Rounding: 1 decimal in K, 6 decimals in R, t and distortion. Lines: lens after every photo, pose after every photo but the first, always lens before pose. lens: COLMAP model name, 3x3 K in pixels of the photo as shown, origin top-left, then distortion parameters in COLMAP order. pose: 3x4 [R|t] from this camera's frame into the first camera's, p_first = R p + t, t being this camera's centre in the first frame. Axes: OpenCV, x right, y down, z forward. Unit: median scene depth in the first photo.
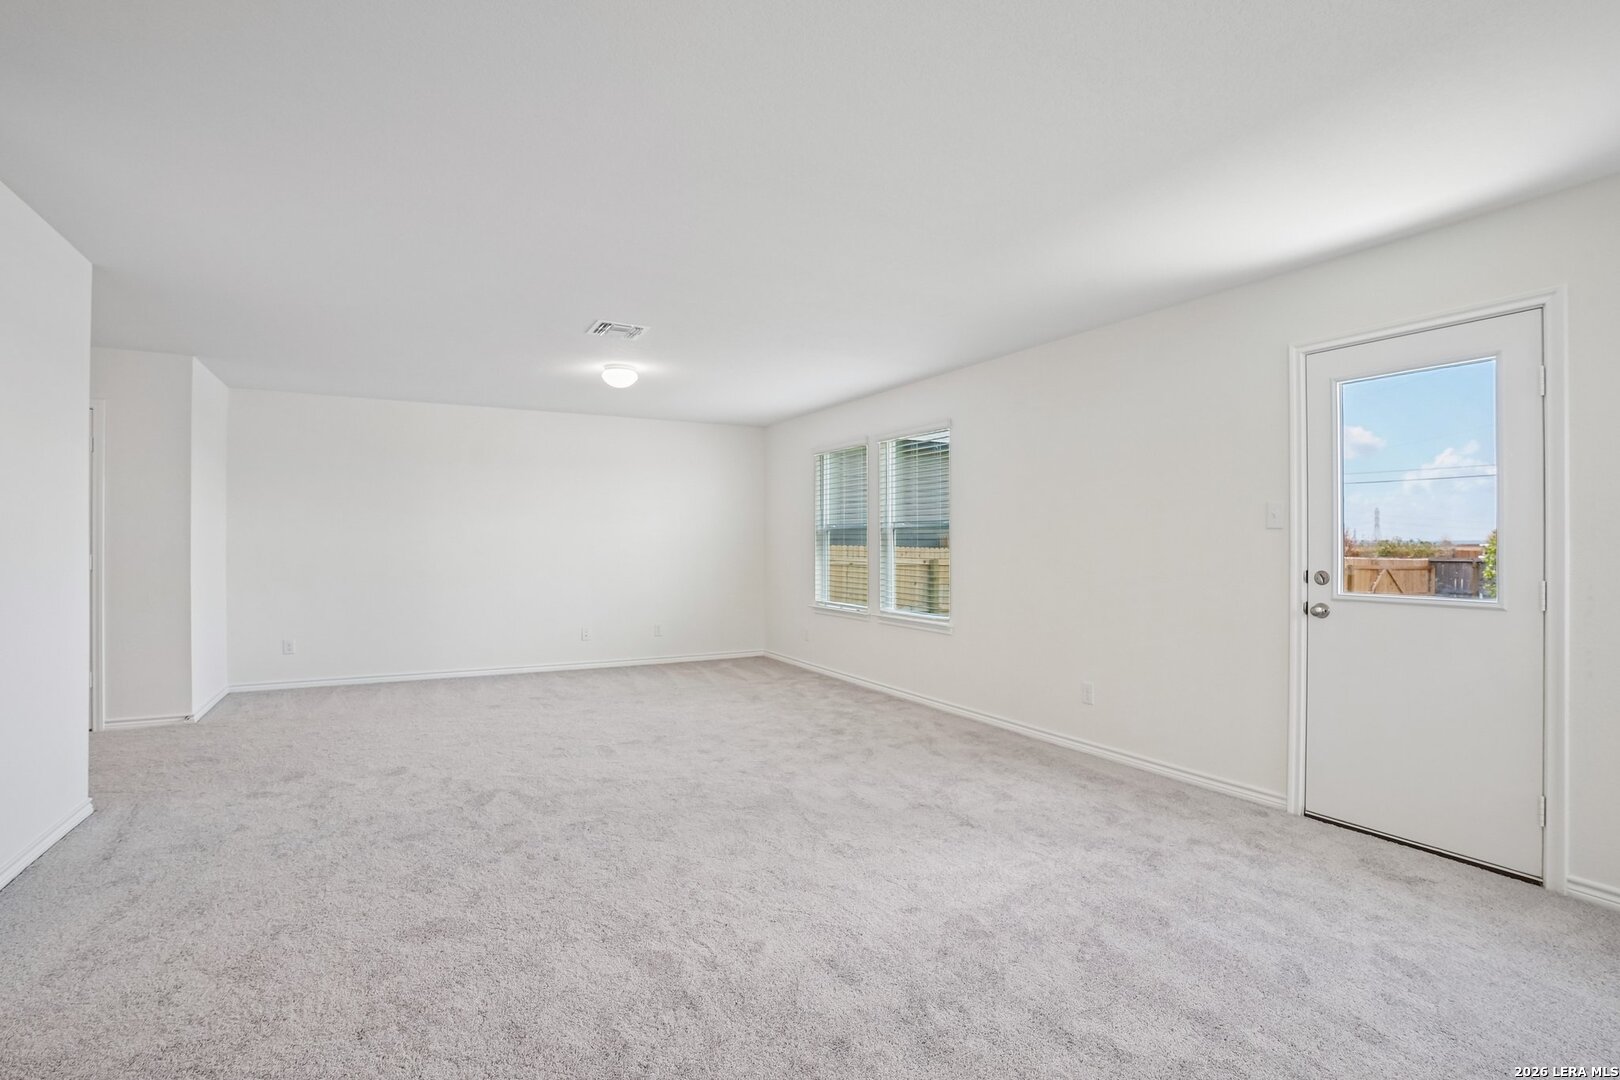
lens RADIAL K [[777.9, 0, 797.3], [0, 777.9, 544.7], [0, 0, 1]] dist [-0.022130, 0.000797]
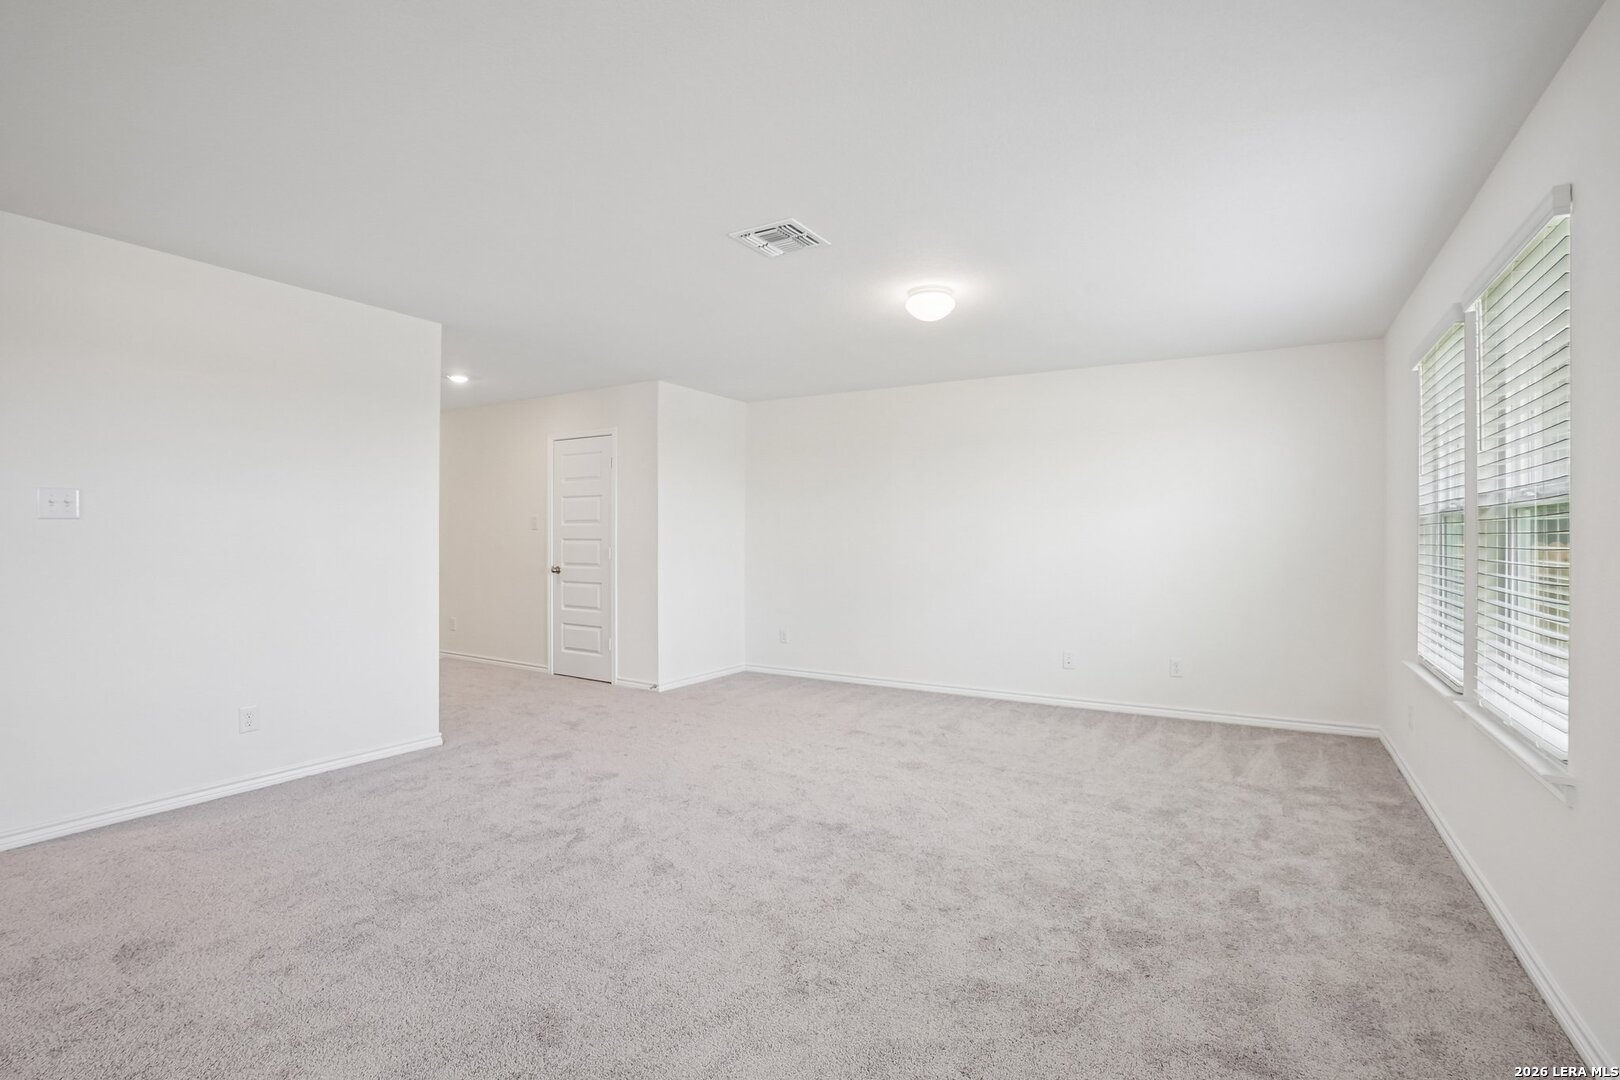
lens RADIAL K [[753.2, 0, 810.0], [0, 753.2, 540.0], [0, 0, 1]] dist [-0.054317, 0.016098]
pose [[0.505576, -0.005911, -0.862762, 0.336808], [-0.001539, 0.999969, -0.007752, 0.006775], [0.862780, 0.005247, 0.505551, 0.622875]]
